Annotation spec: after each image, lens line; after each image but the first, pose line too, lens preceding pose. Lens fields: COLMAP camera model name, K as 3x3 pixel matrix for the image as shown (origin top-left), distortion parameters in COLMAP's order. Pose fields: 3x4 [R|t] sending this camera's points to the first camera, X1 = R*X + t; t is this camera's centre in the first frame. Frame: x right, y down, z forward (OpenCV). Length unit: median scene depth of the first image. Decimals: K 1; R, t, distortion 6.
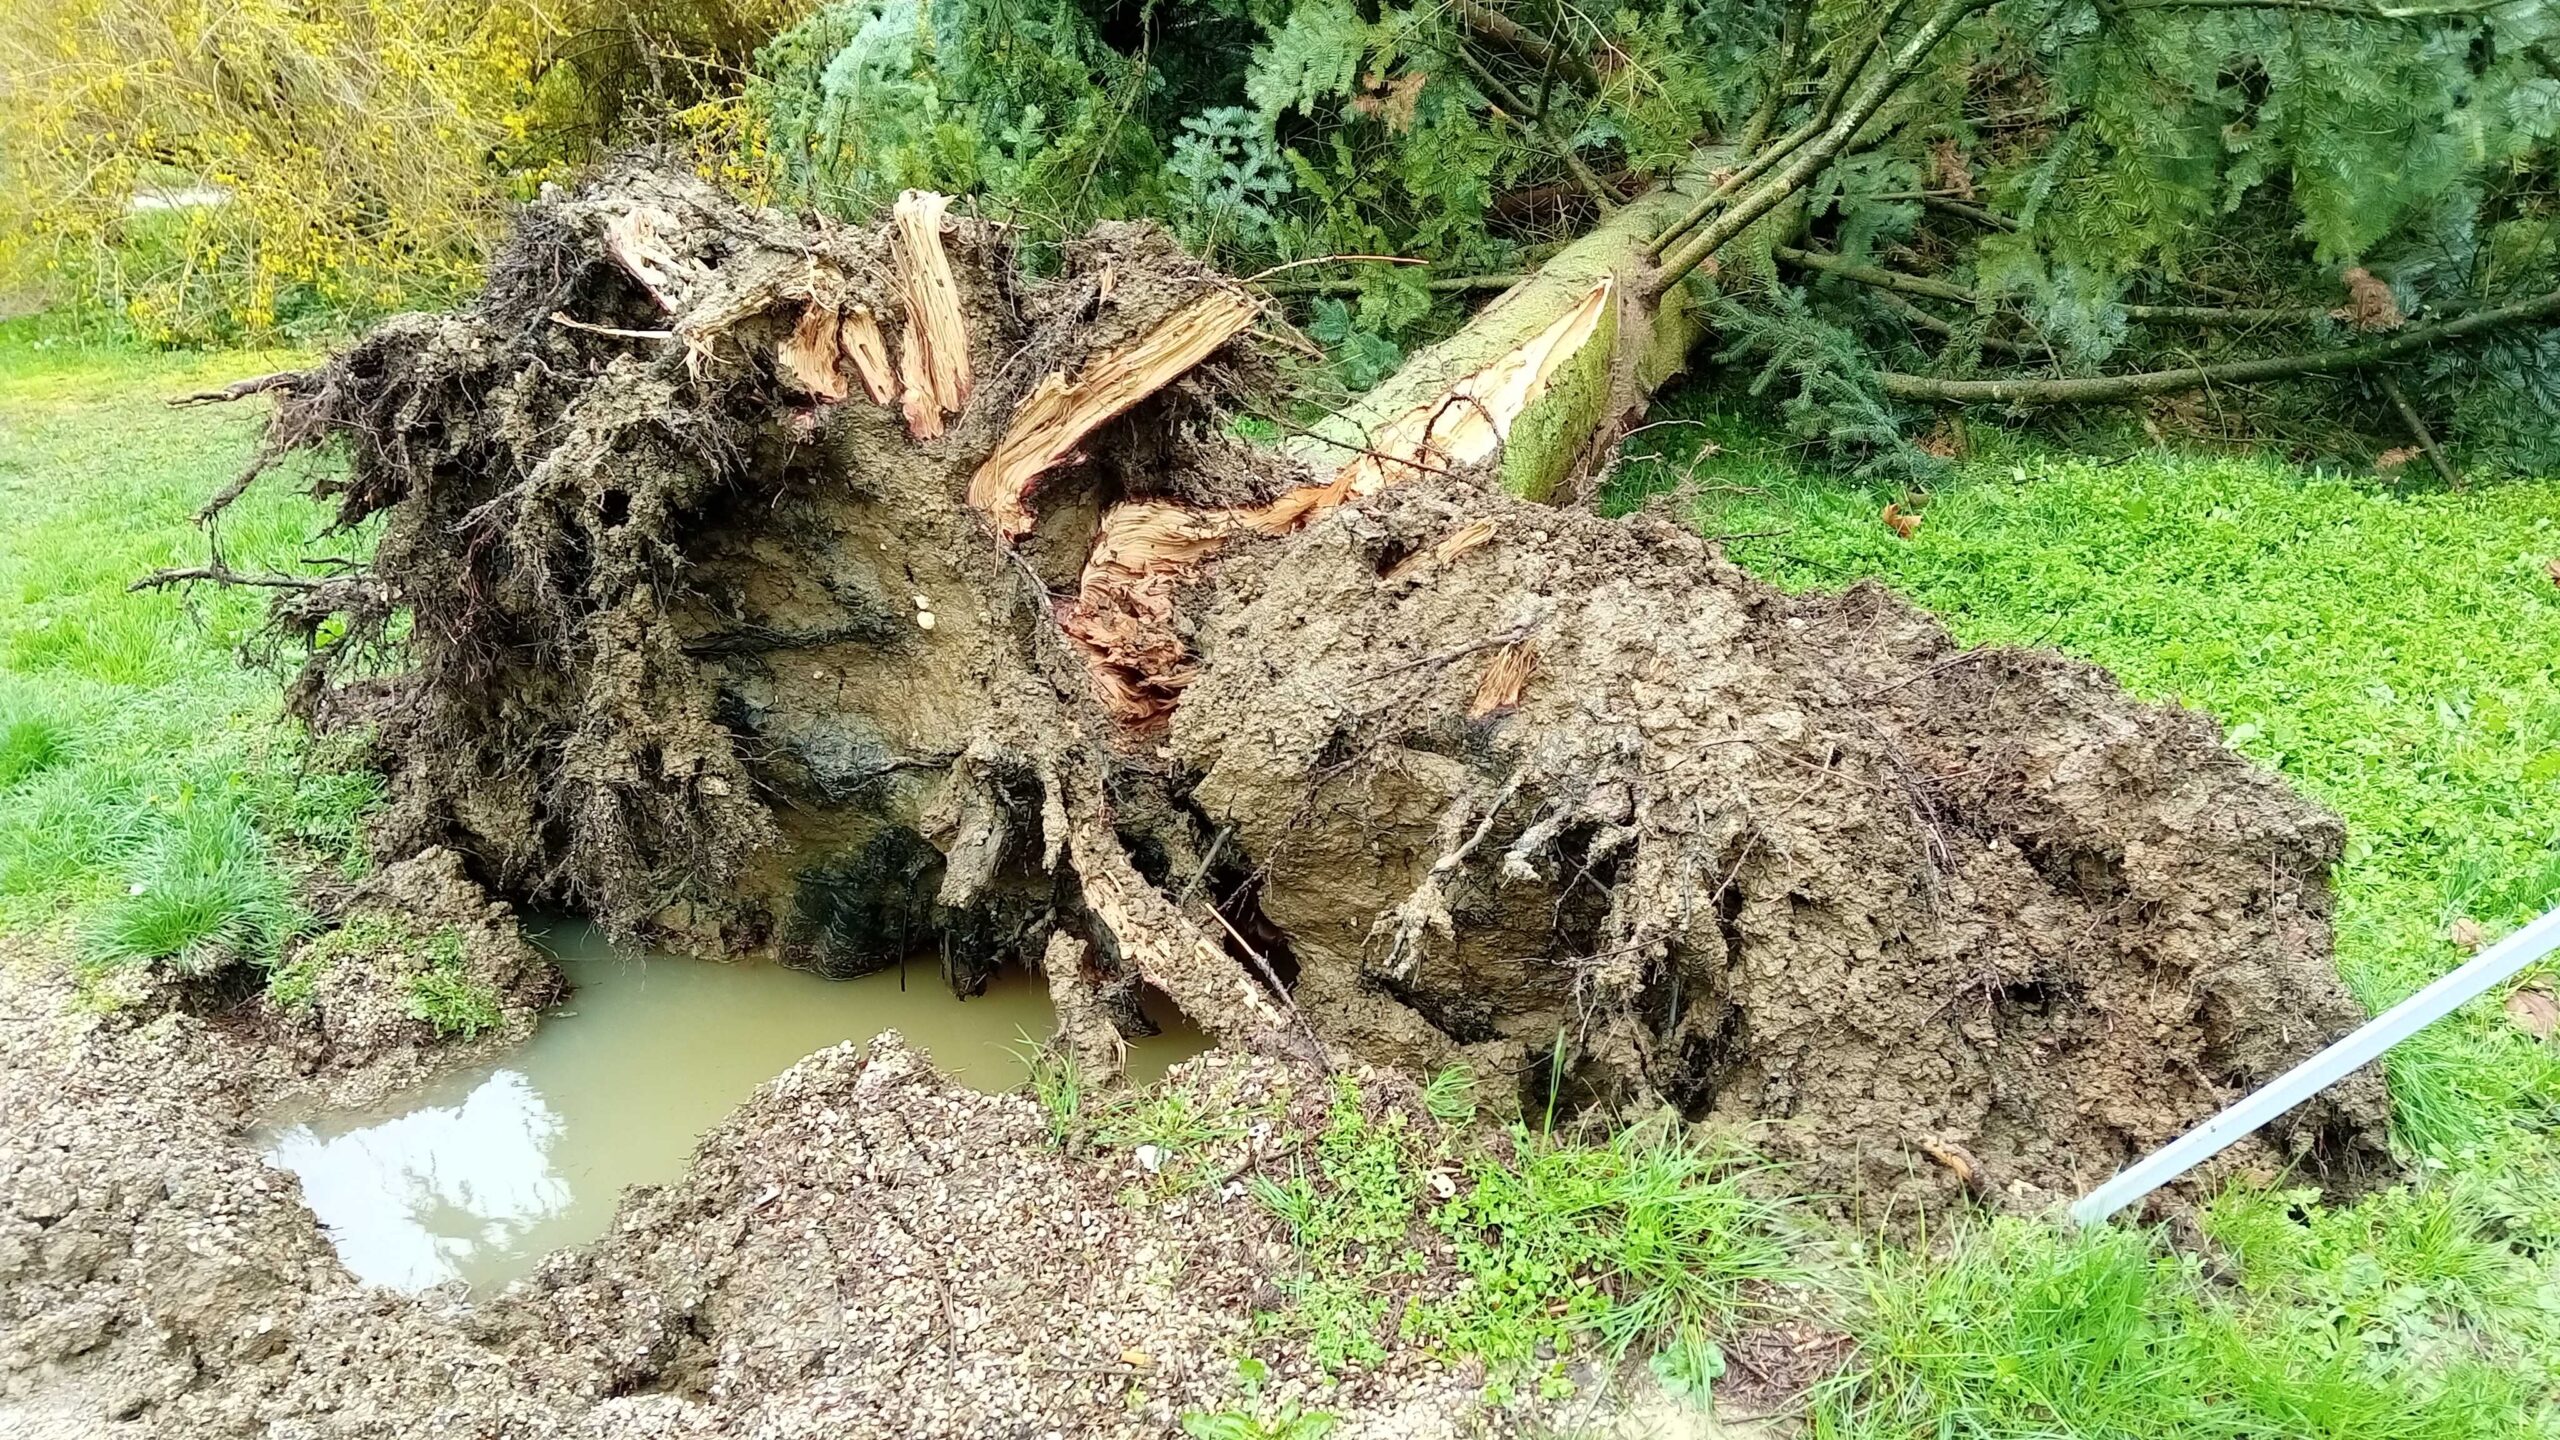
lens RADIAL K [[2073.6, 0, 1280.0], [0, 2073.6, 720.0], [0, 0, 1]] dist [0.099275, -0.255236]
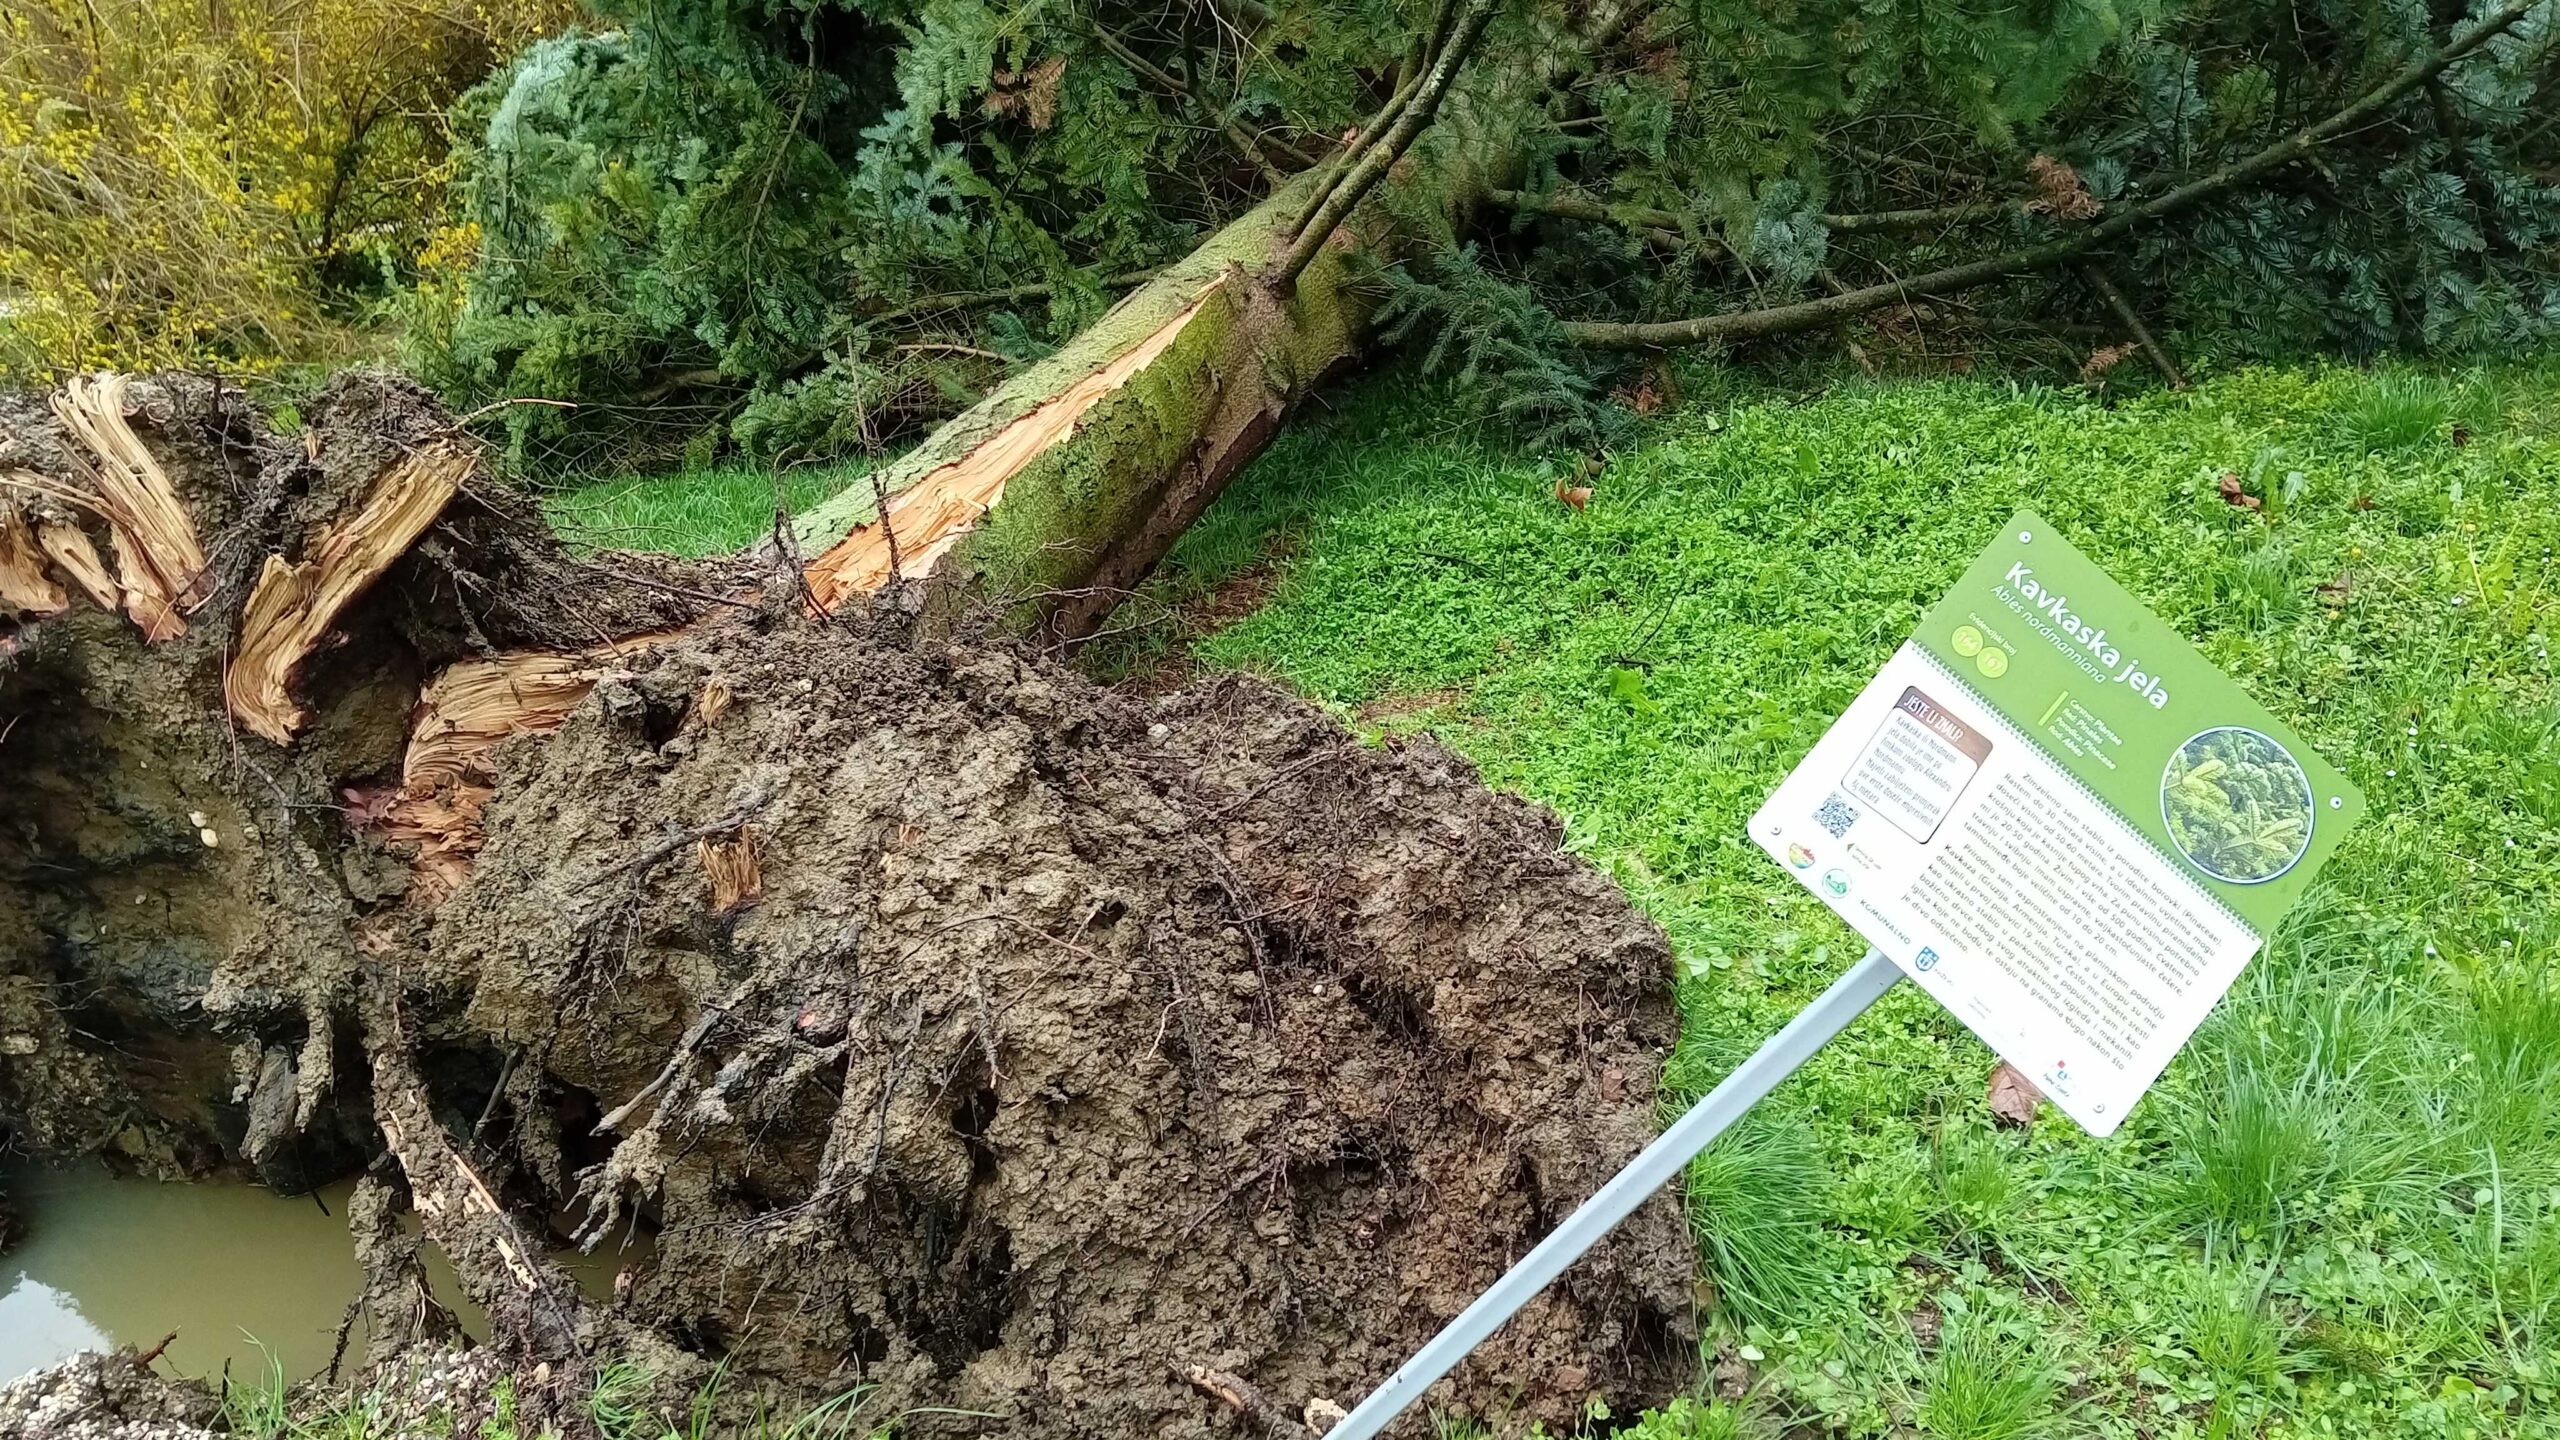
lens RADIAL K [[2091.2, 0, 1280.0], [0, 2091.2, 720.0], [0, 0, 1]] dist [0.098603, -0.254964]
pose [[0.992253, -0.119663, -0.033399, 0.345621], [0.120709, 0.992195, 0.031283, -0.076098], [0.029395, -0.035072, 0.998952, 0.120541]]
